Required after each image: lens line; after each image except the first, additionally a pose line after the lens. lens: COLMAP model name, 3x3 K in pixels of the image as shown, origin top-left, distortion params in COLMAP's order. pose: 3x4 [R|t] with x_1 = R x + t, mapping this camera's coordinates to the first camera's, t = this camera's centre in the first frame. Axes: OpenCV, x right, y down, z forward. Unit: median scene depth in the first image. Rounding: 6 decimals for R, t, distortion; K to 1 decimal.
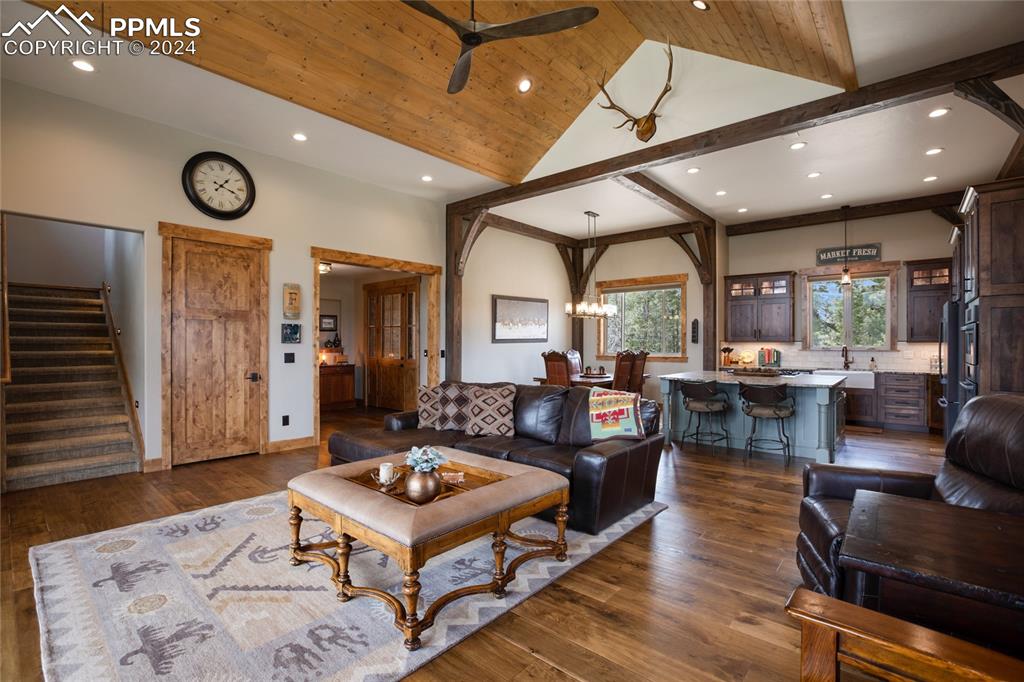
lens RADIAL K [[466.8, 0, 496.4], [0, 466.8, 345.6], [0, 0, 1]] dist [-0.051429, 0.018012]
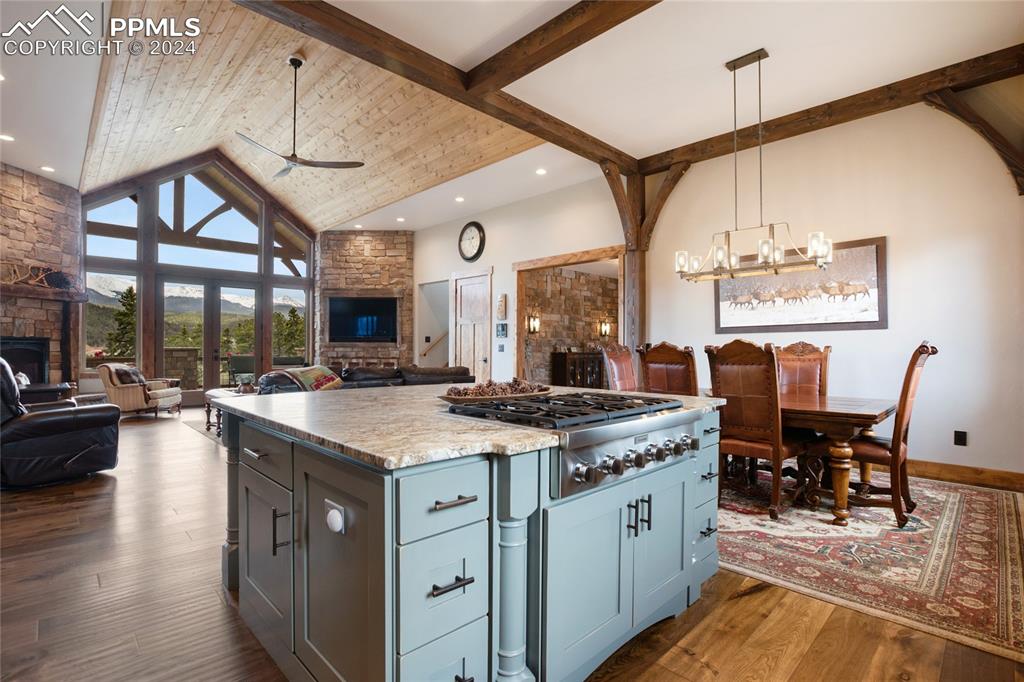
lens RADIAL K [[488.7, 0, 514.0], [0, 488.7, 348.5], [0, 0, 1]] dist [-0.054578, 0.016452]
pose [[-0.060454, -0.001395, -0.998170, 0.786980], [-0.012550, 0.999921, -0.000638, 0.022131], [0.998092, 0.012488, -0.060467, 0.876651]]
